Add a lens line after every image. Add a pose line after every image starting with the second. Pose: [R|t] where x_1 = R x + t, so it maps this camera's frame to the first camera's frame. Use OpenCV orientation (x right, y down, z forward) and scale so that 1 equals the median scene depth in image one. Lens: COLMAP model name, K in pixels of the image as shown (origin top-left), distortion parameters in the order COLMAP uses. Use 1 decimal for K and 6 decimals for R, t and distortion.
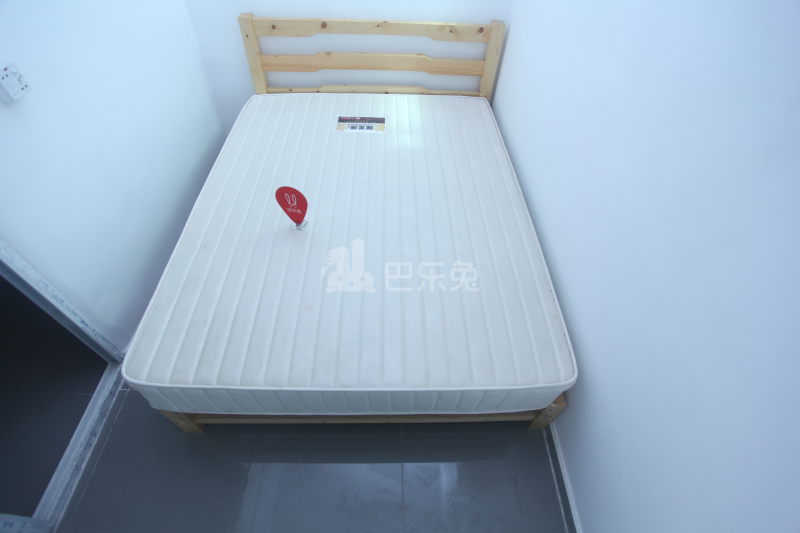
lens RADIAL K [[385.7, 0, 399.8], [0, 385.7, 264.8], [0, 0, 1]] dist [-0.043028, 0.014404]
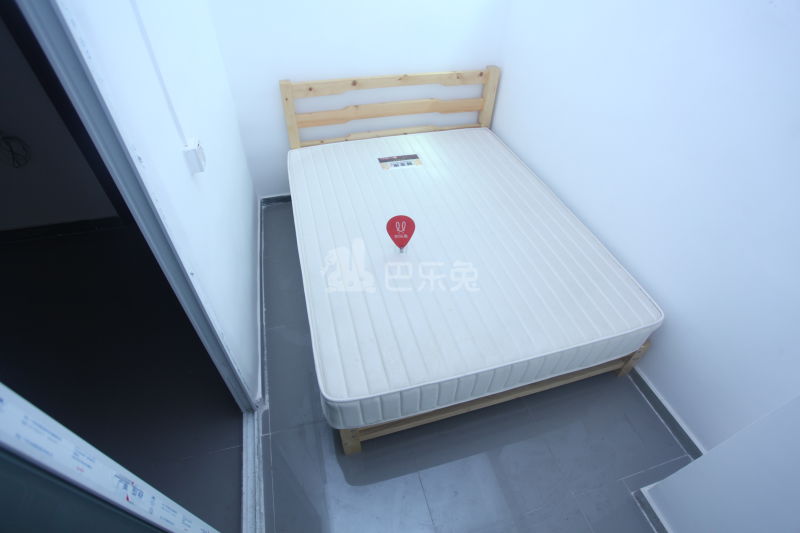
lens RADIAL K [[385.7, 0, 398.6], [0, 385.7, 267.1], [0, 0, 1]] dist [-0.043028, 0.014404]
pose [[0.967886, -0.184763, 0.170466, -0.361306], [0.199656, 0.977017, -0.074667, 0.025903], [-0.152753, 0.106304, 0.982530, -0.097294]]
